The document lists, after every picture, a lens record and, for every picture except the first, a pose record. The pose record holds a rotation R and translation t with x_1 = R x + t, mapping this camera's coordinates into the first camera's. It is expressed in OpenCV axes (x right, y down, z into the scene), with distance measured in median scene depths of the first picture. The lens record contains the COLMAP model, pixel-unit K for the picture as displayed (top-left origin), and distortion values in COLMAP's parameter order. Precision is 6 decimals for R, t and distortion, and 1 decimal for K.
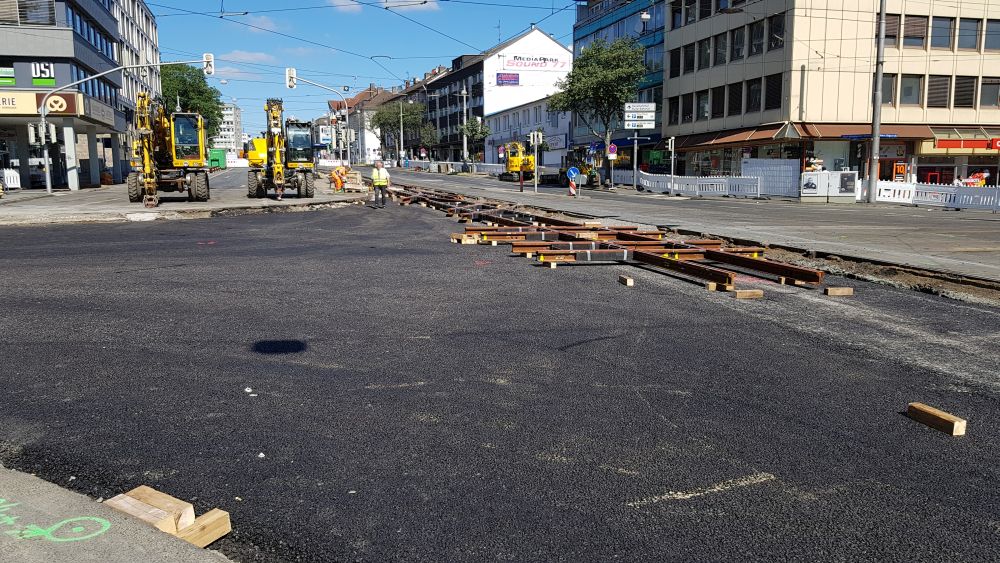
lens RADIAL K [[778.6, 0, 491.9], [0, 778.6, 311.3], [0, 0, 1]] dist [0.079732, -0.125874]
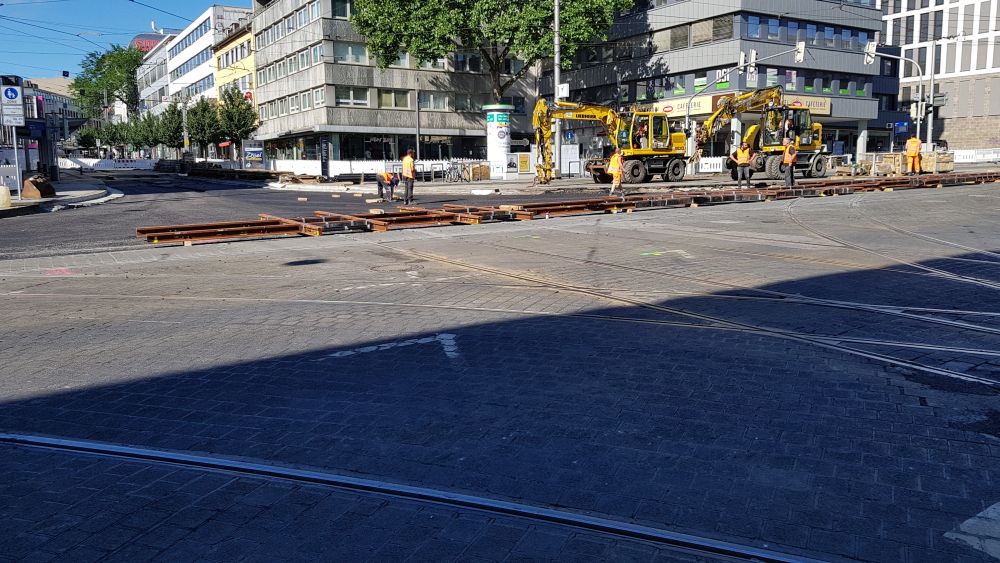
lens RADIAL K [[778.6, 0, 493.8], [0, 778.6, 276.6], [0, 0, 1]] dist [0.079732, -0.125874]
pose [[0.279778, 0.127820, -0.951518, 0.493304], [-0.148814, 0.984893, 0.088547, -0.049568], [0.948461, 0.116826, 0.294573, 0.310551]]
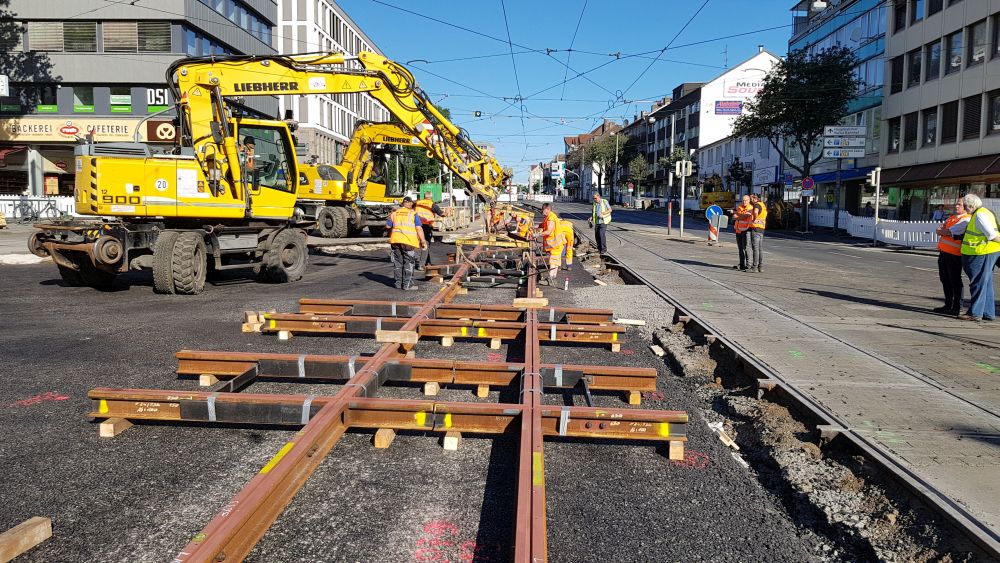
lens RADIAL K [[778.6, 0, 509.9], [0, 778.6, 290.5], [0, 0, 1]] dist [0.079732, -0.125874]
pose [[0.955230, 0.048890, -0.291796, 0.126712], [-0.069280, 0.995794, -0.059955, -0.038215], [0.287637, 0.077486, 0.954600, 0.200874]]
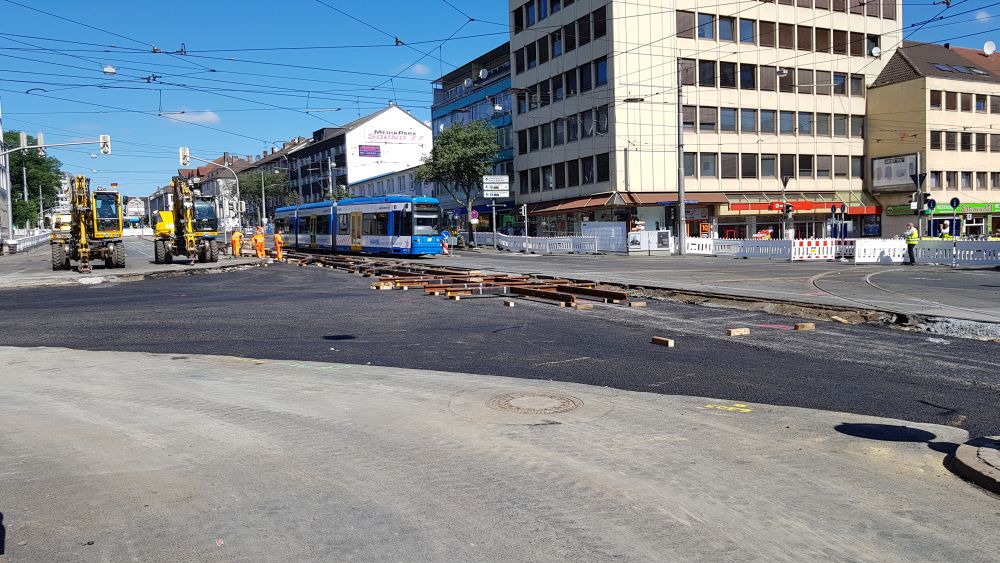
lens RADIAL K [[778.6, 0, 502.4], [0, 778.6, 306.7], [0, 0, 1]] dist [0.079732, -0.125874]
pose [[0.980417, -0.039226, 0.192987, -0.037647], [0.055513, 0.995270, -0.079723, 0.024363], [-0.188948, 0.088875, 0.977957, -0.136662]]
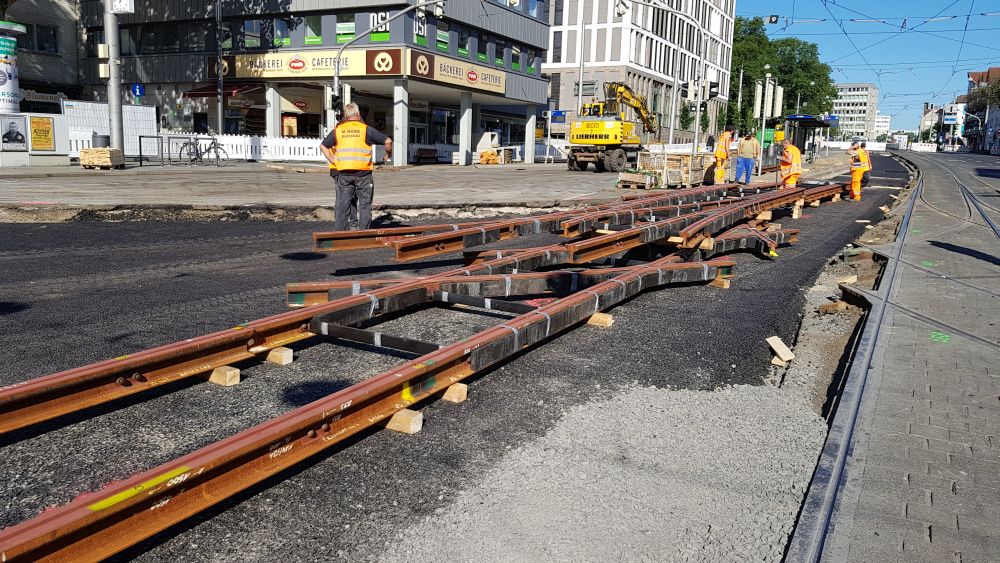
lens RADIAL K [[778.6, 0, 498.0], [0, 778.6, 280.1], [0, 0, 1]] dist [0.079732, -0.125874]
pose [[0.720018, 0.138081, -0.680079, 0.116413], [-0.151060, 0.987690, 0.040607, -0.081454], [0.677315, 0.073495, 0.732013, 0.454792]]
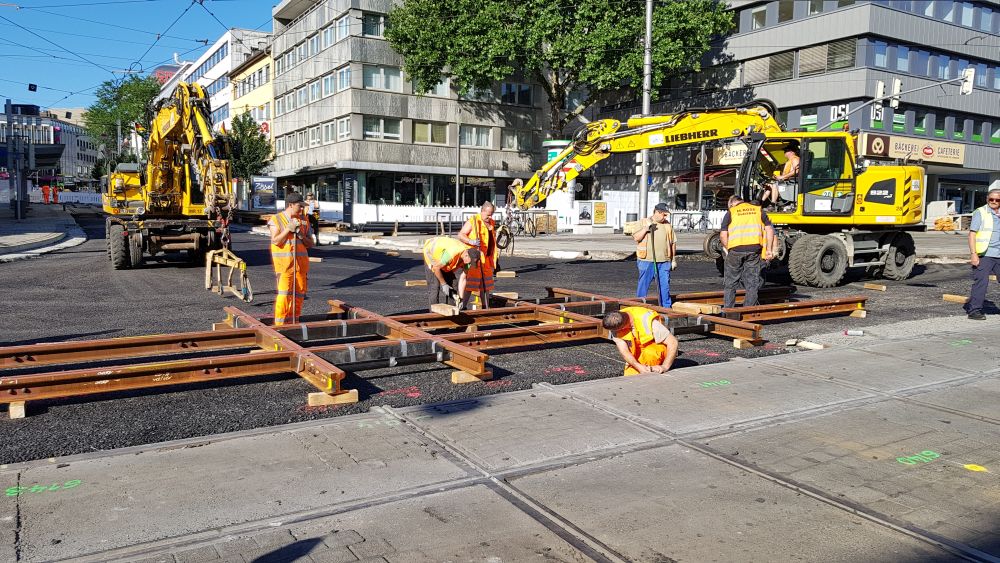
lens RADIAL K [[778.6, 0, 493.5], [0, 778.6, 291.3], [0, 0, 1]] dist [0.079732, -0.125874]
pose [[0.255423, 0.101275, -0.961510, 0.274588], [-0.178151, 0.982400, 0.056150, -0.058124], [0.950274, 0.156952, 0.268970, 0.323930]]
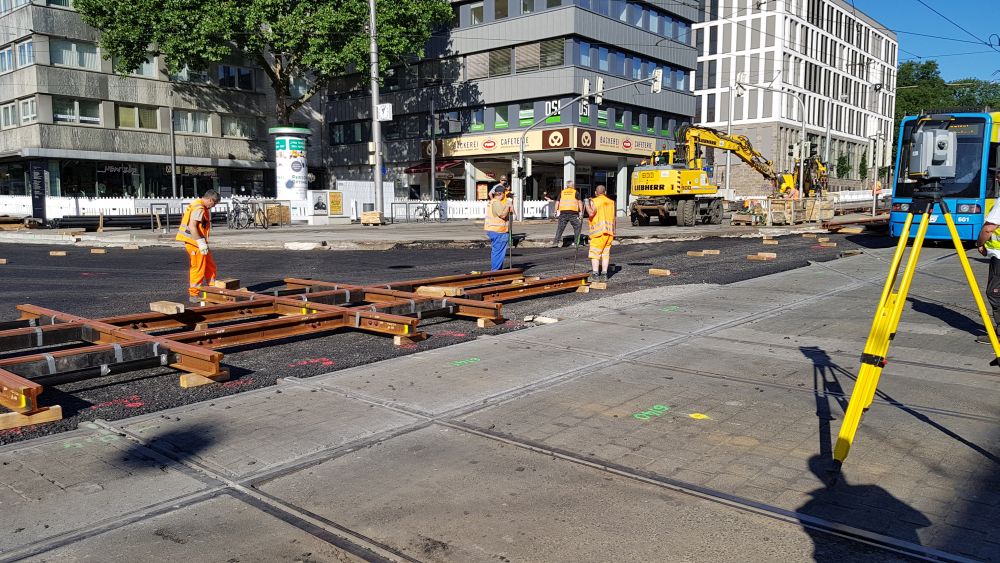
lens RADIAL K [[778.6, 0, 496.4], [0, 778.6, 301.1], [0, 0, 1]] dist [0.079732, -0.125874]
pose [[0.562043, 0.097706, -0.821317, 0.267073], [-0.137535, 0.990214, 0.023680, -0.055376], [0.815593, 0.099650, 0.569981, 0.325889]]
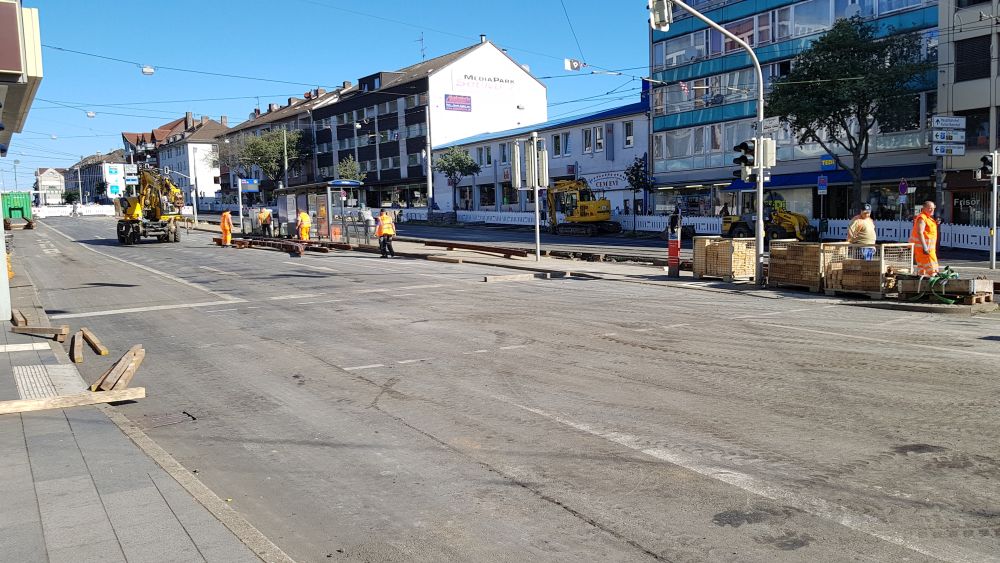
lens RADIAL K [[778.6, 0, 510.2], [0, 778.6, 303.5], [0, 0, 1]] dist [0.079732, -0.125874]
pose [[0.951889, -0.044852, 0.303142, -0.409409], [0.064109, 0.996488, -0.053872, -0.123811], [-0.299661, 0.070714, 0.951421, 0.612959]]
